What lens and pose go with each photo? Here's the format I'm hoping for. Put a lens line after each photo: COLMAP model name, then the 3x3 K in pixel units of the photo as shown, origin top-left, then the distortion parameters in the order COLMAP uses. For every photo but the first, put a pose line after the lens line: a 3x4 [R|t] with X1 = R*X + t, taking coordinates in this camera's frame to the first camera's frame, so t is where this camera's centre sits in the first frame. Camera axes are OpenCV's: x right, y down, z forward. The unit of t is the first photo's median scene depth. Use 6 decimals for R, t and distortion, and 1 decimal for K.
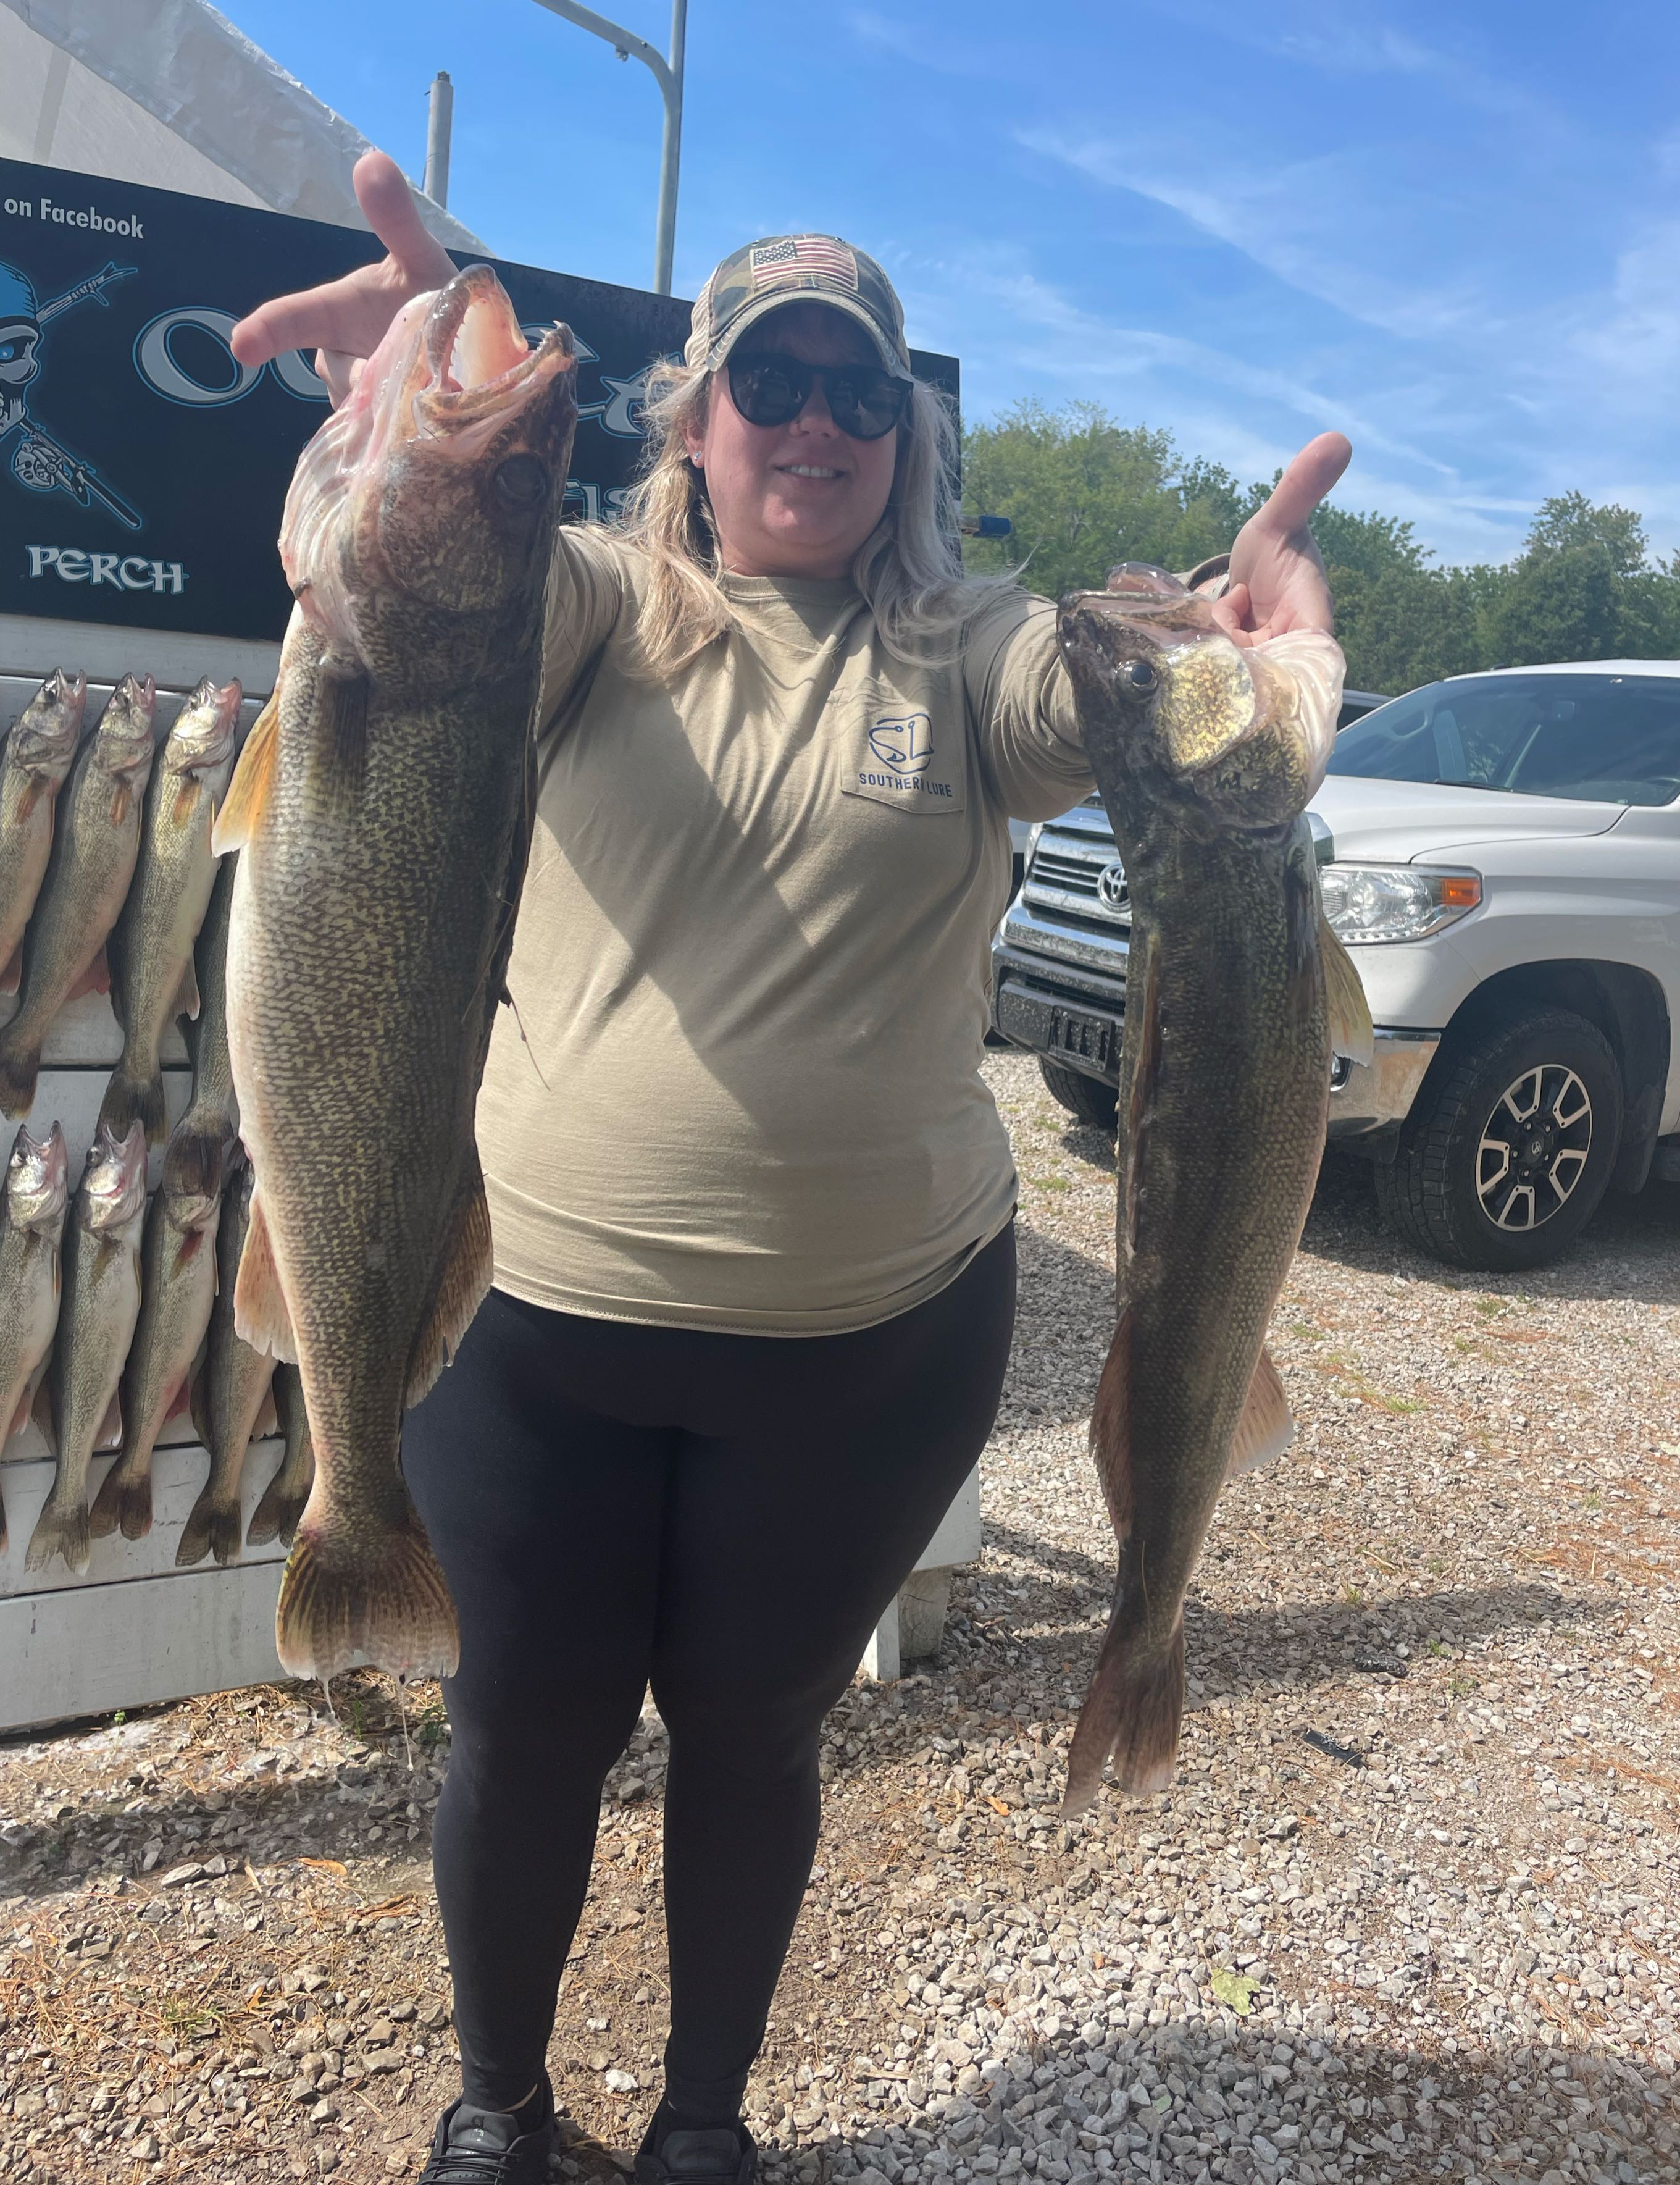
lens RADIAL K [[1867.9, 0, 860.7], [0, 1867.9, 1100.9], [0, 0, 1]] dist [0.045240, -0.014065]
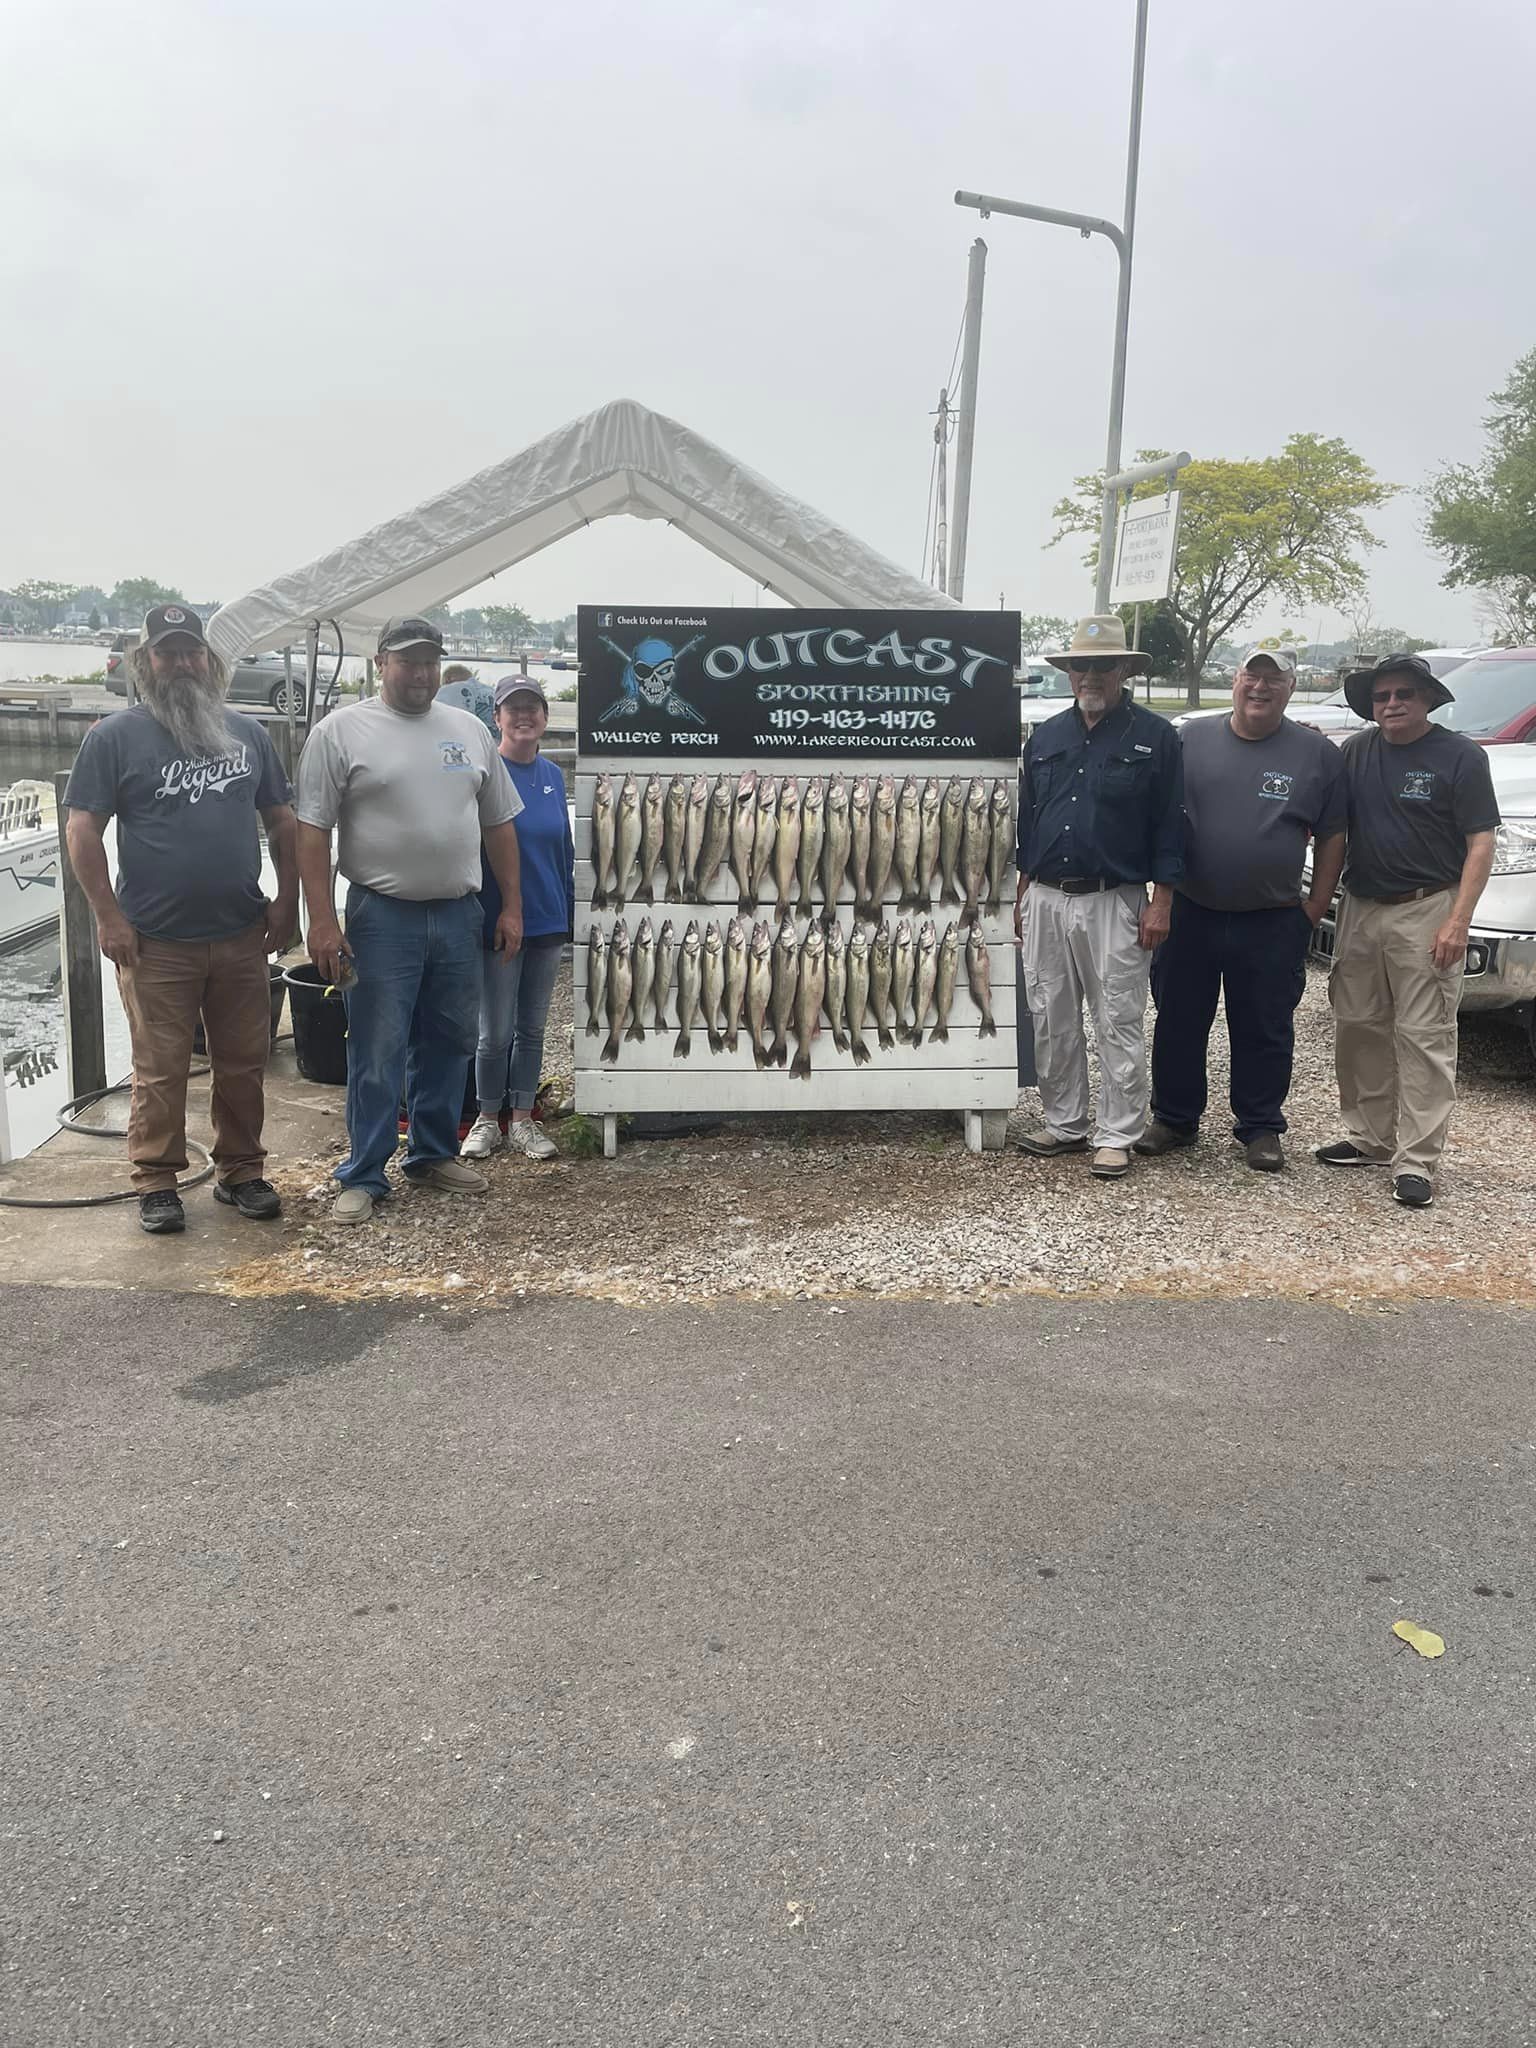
lens RADIAL K [[1515.1, 0, 766.3], [0, 1515.1, 1004.9], [0, 0, 1]] dist [0.082878, -0.094766]
pose [[0.917985, 0.026278, -0.395744, 0.682770], [-0.007977, 0.998824, 0.047819, 0.028769], [0.396535, -0.040741, 0.917115, -1.208289]]
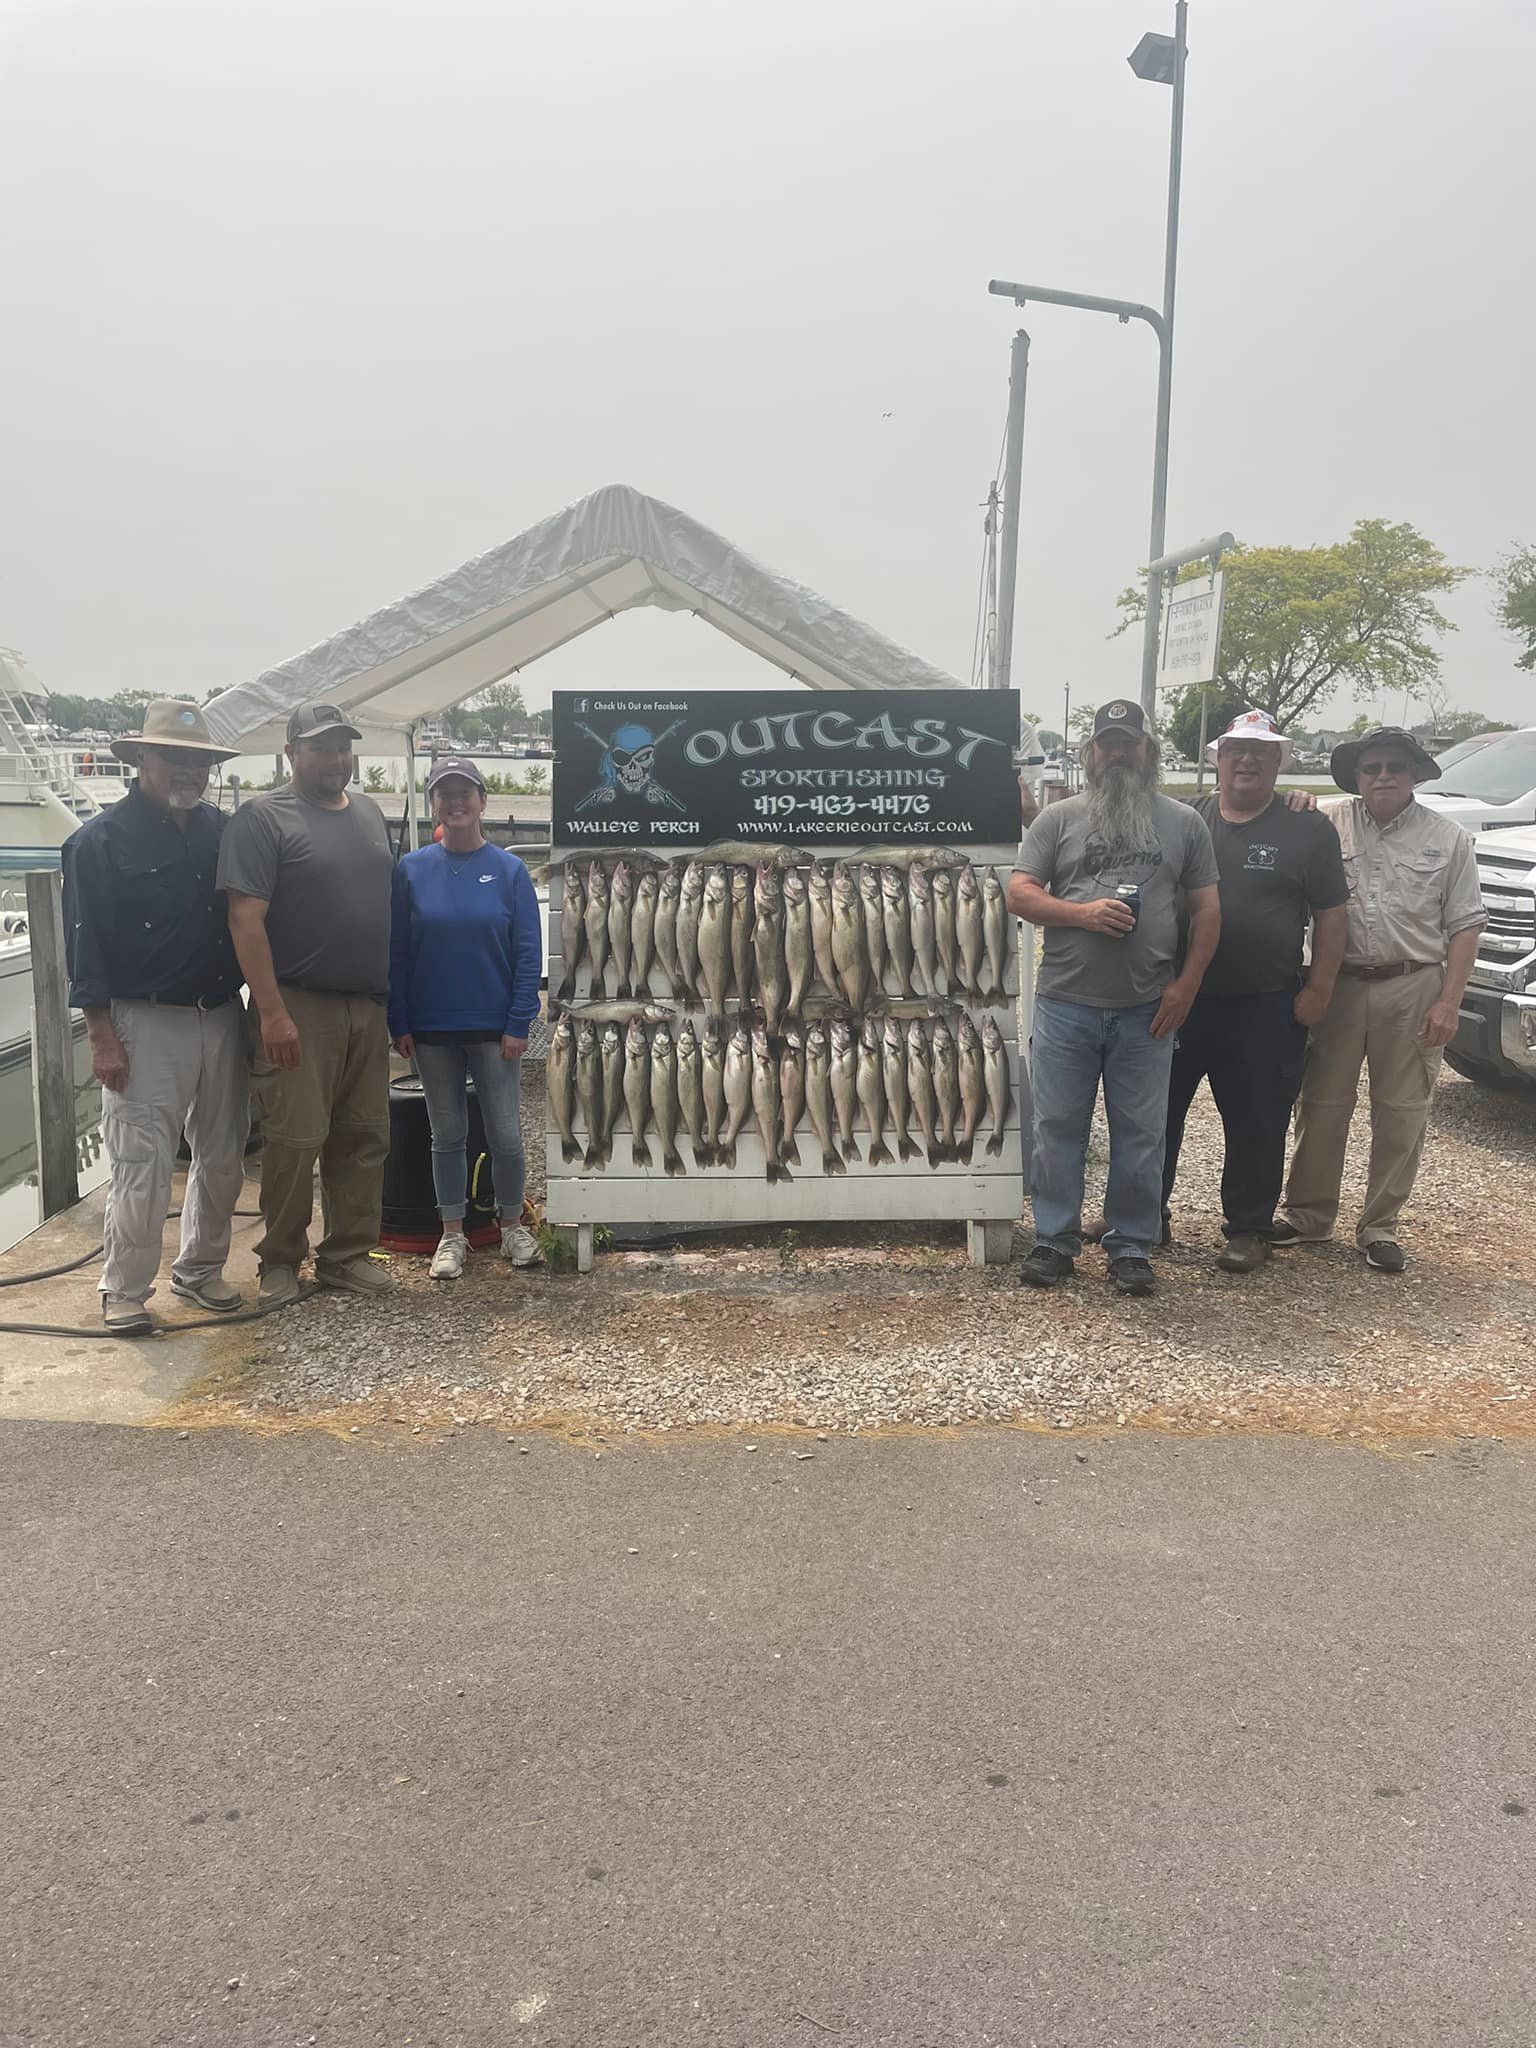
lens RADIAL K [[1515.1, 0, 764.2], [0, 1515.1, 1017.0], [0, 0, 1]] dist [0.082878, -0.094766]
pose [[0.897148, 0.000106, -0.441731, 0.746083], [-0.001740, 0.999993, -0.003296, 0.016504], [0.441727, 0.003726, 0.897142, -1.015895]]
